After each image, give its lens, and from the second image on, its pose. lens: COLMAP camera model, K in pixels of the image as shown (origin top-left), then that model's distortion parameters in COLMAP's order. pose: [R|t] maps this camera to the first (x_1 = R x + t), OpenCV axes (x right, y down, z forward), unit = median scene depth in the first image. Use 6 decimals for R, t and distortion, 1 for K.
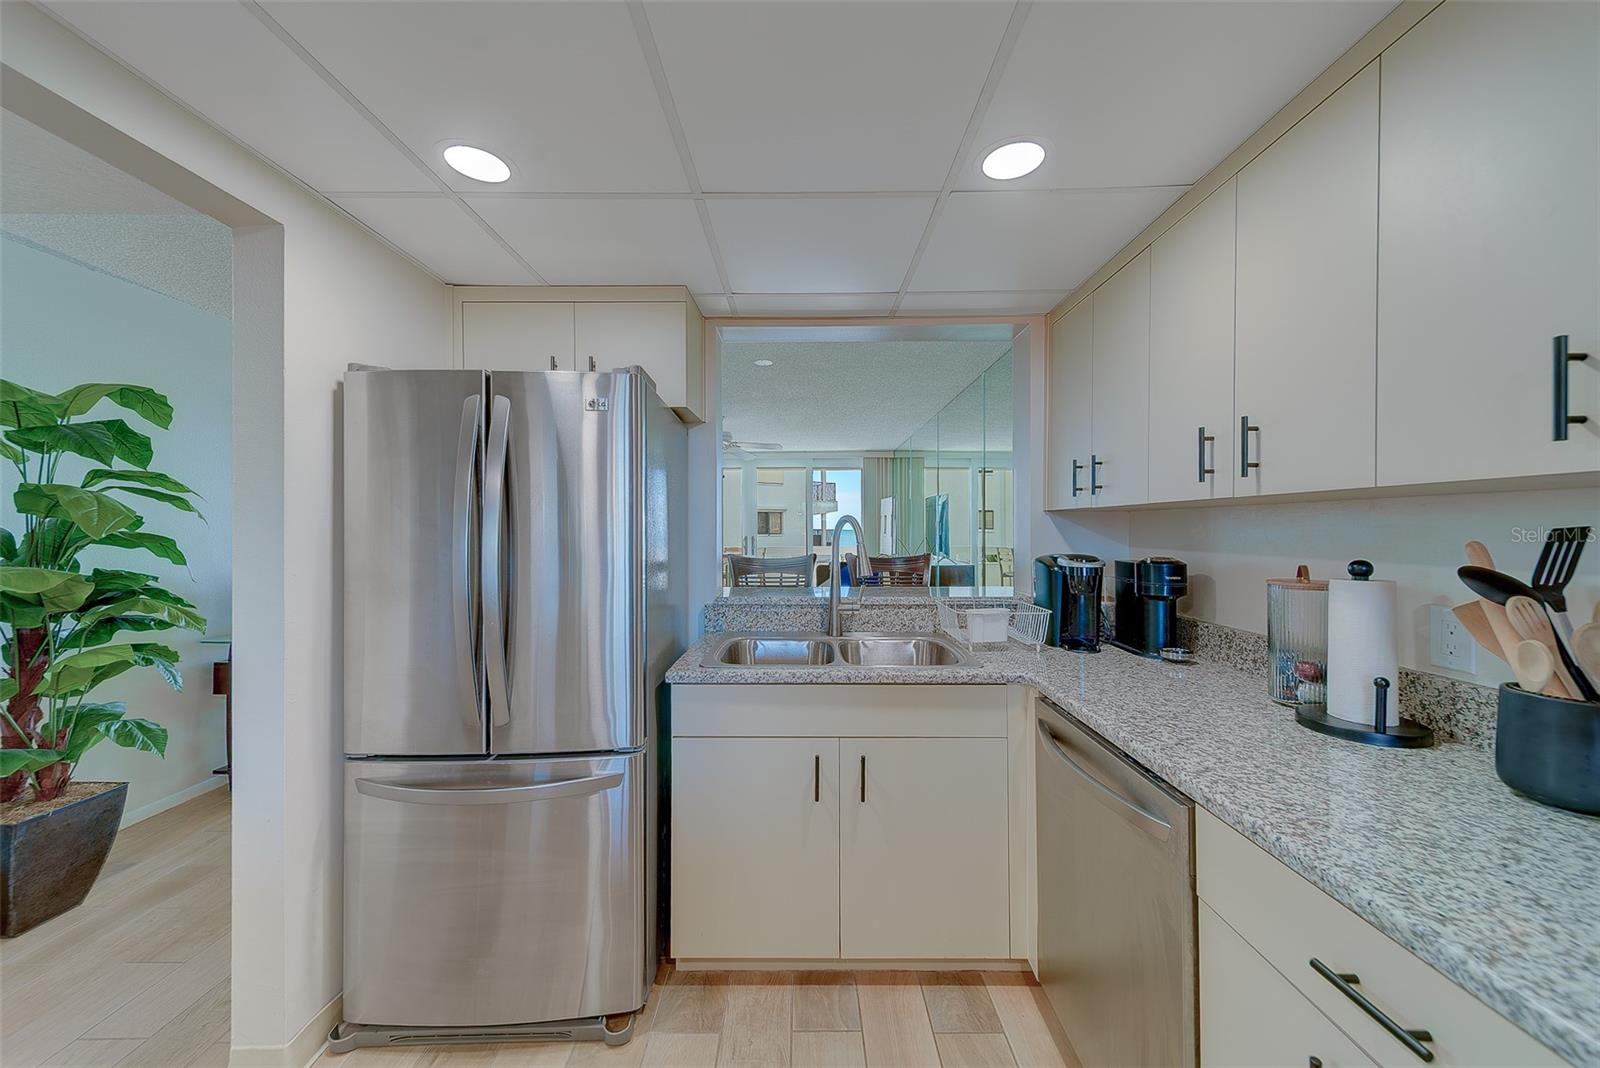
lens RADIAL K [[575.1, 0, 801.5], [0, 575.1, 530.0], [0, 0, 1]] dist [0.004642, 0.000119]
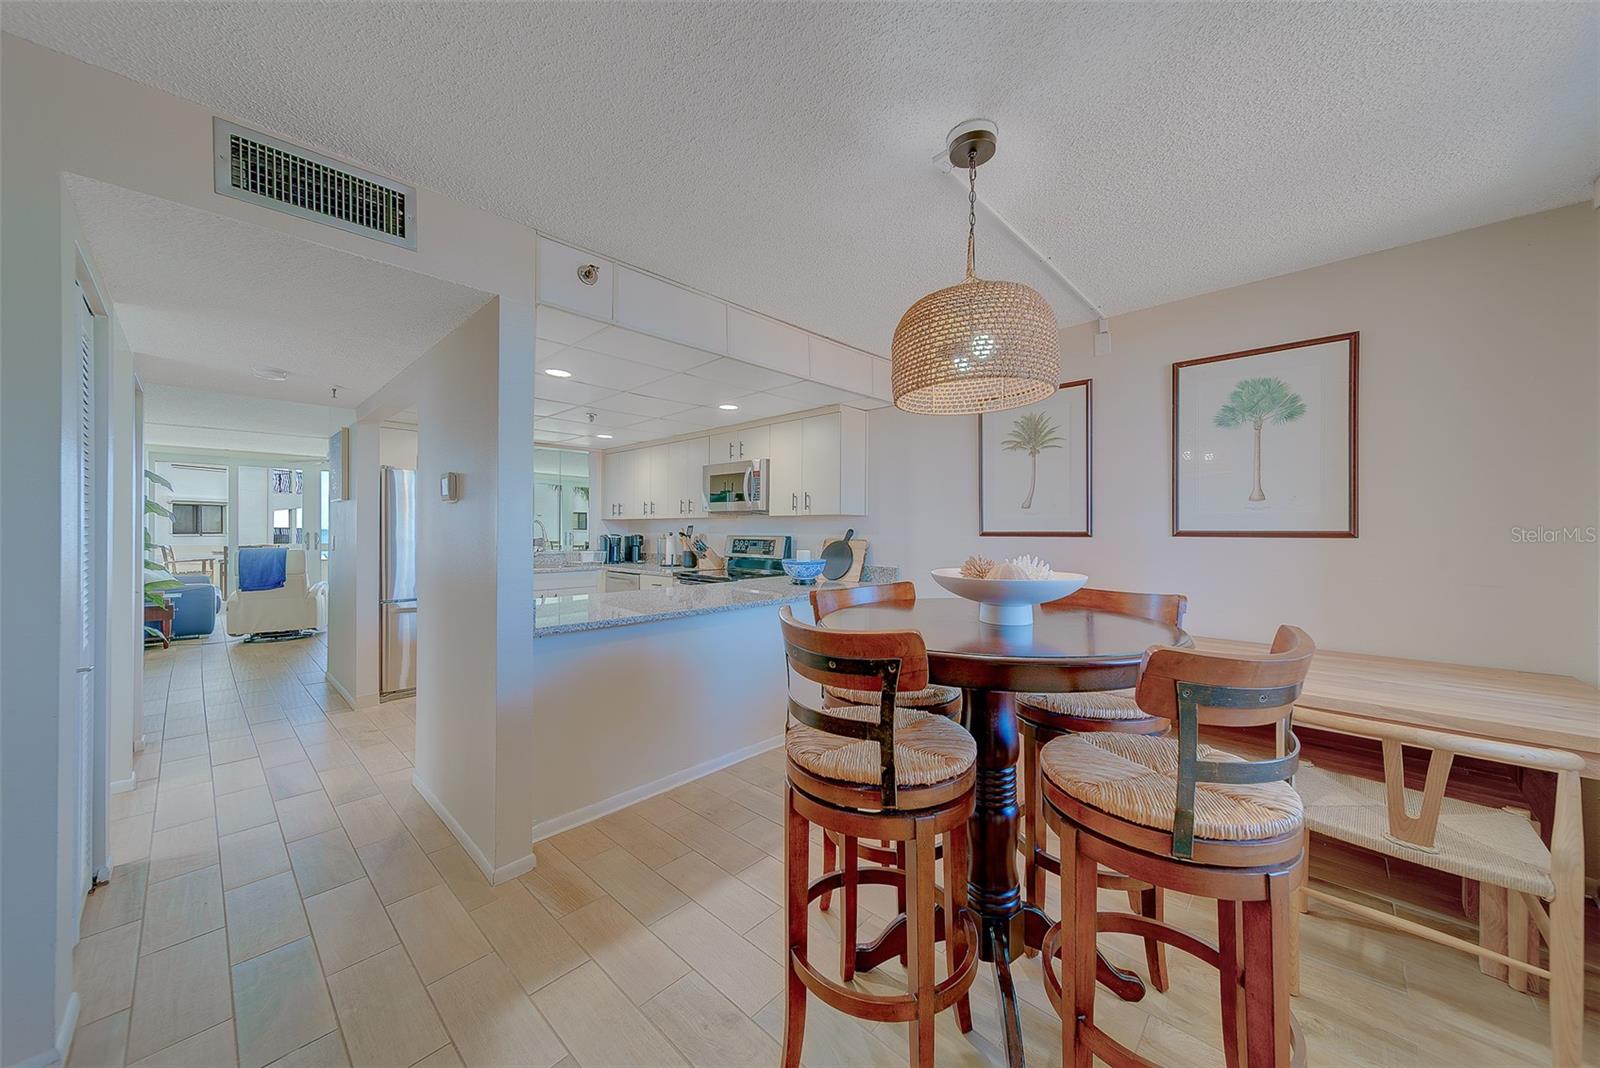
lens RADIAL K [[575.1, 0, 801.5], [0, 575.1, 530.0], [0, 0, 1]] dist [0.004642, 0.000119]
pose [[0.686876, 0.005063, 0.726757, -1.258791], [-0.004175, 0.999987, -0.003021, 0.030517], [-0.726763, -0.000959, 0.686888, -2.179051]]
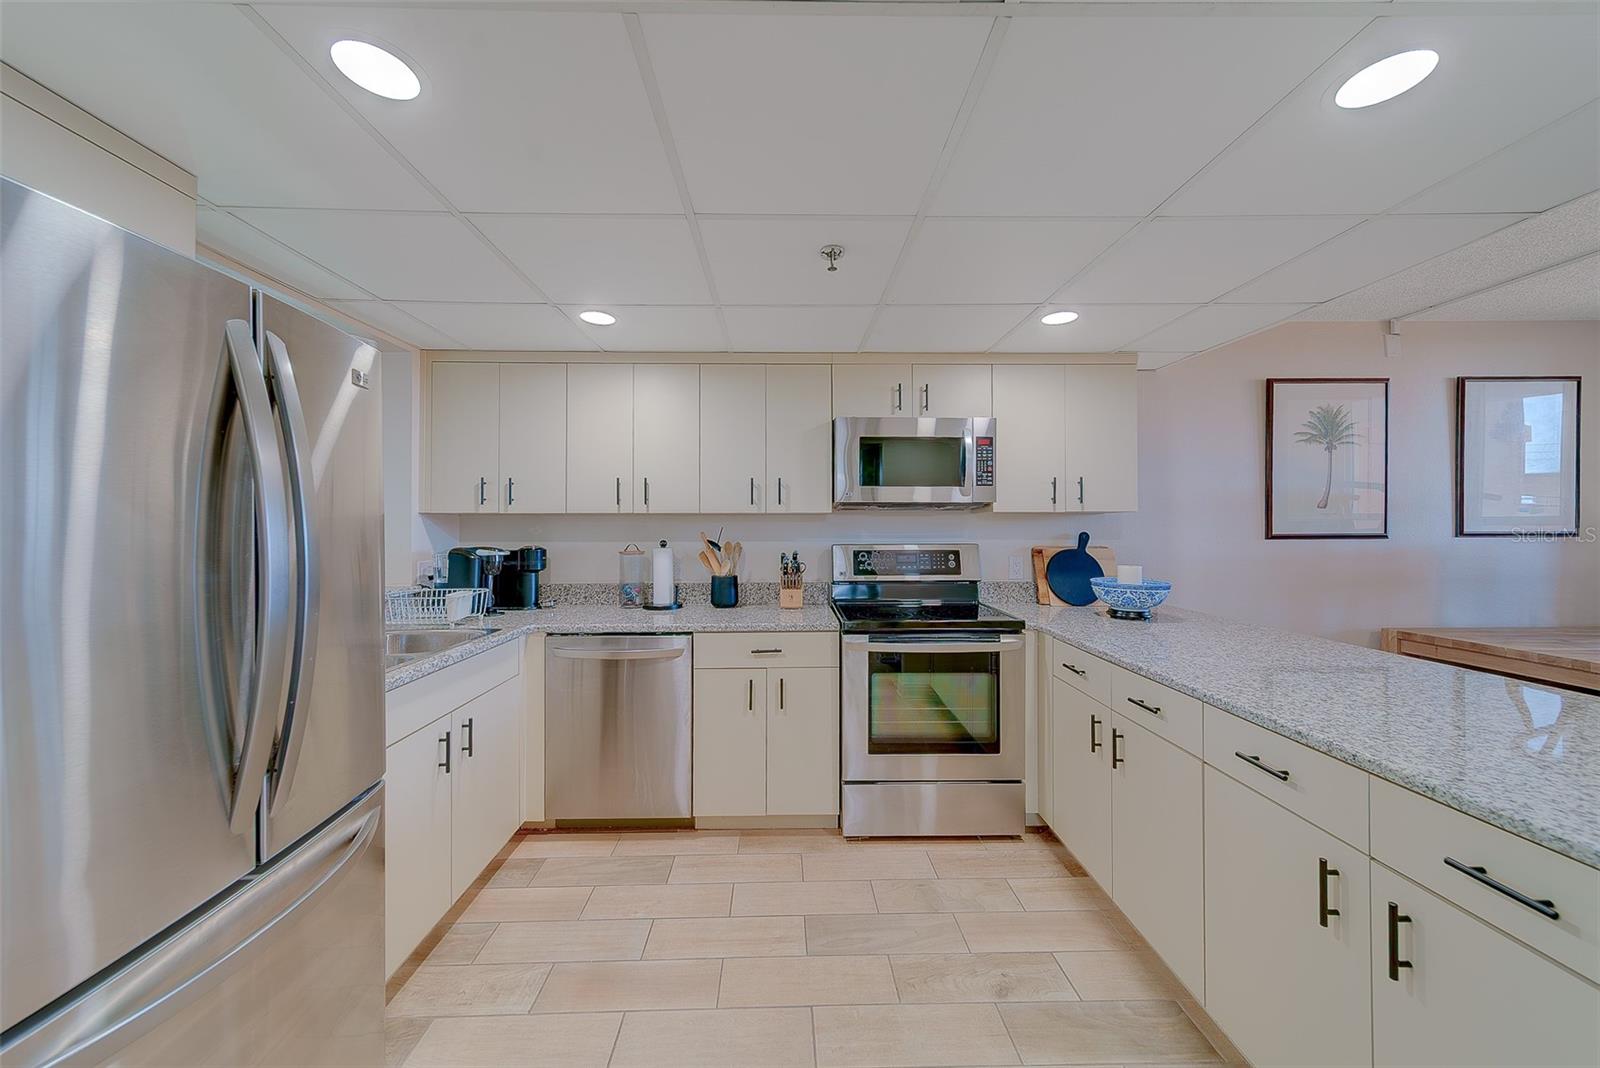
lens RADIAL K [[578.3, 0, 788.2], [0, 578.3, 534.3], [0, 0, 1]] dist [0.005038, 0.000019]
pose [[-0.025847, -0.009125, 0.999624, -1.068448], [0.004263, 0.999948, 0.009238, 0.004059], [-0.999657, 0.004500, -0.025806, 0.356036]]
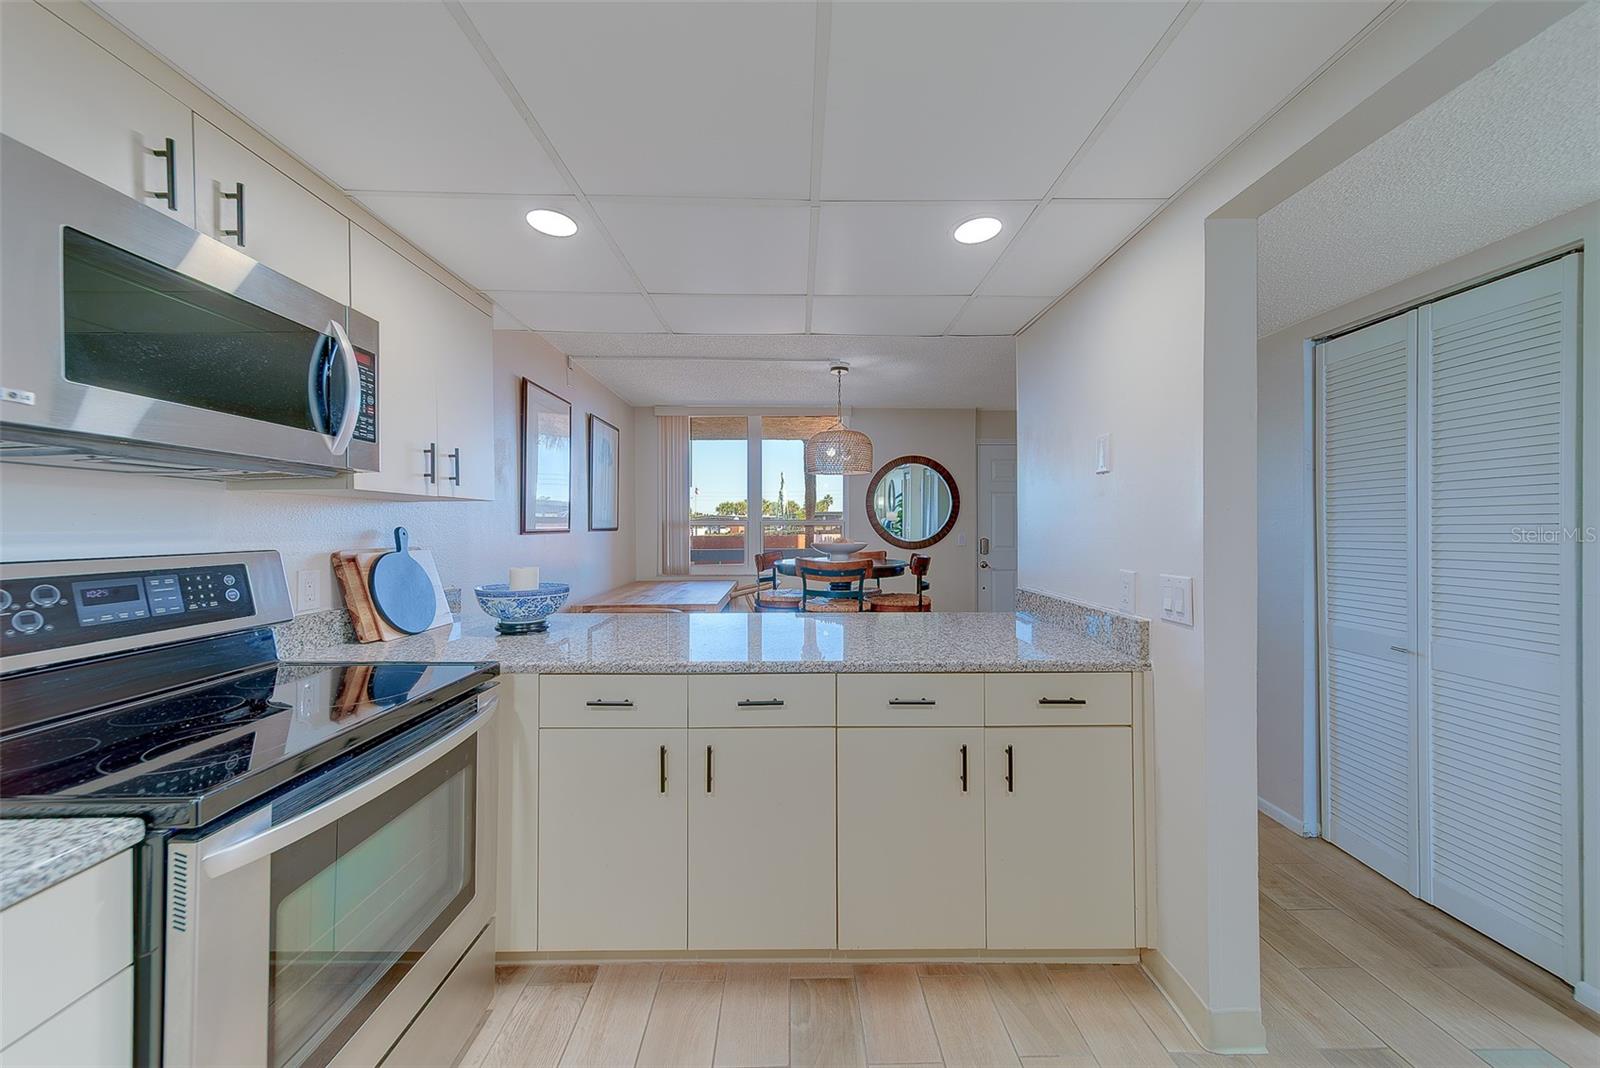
lens RADIAL K [[578.3, 0, 788.2], [0, 578.3, 534.3], [0, 0, 1]] dist [0.005038, 0.000019]
pose [[-0.999155, 0.009381, -0.040026, -0.094825], [0.008886, 0.999882, 0.012535, 0.023396], [0.040139, 0.012169, -0.999120, 0.663492]]
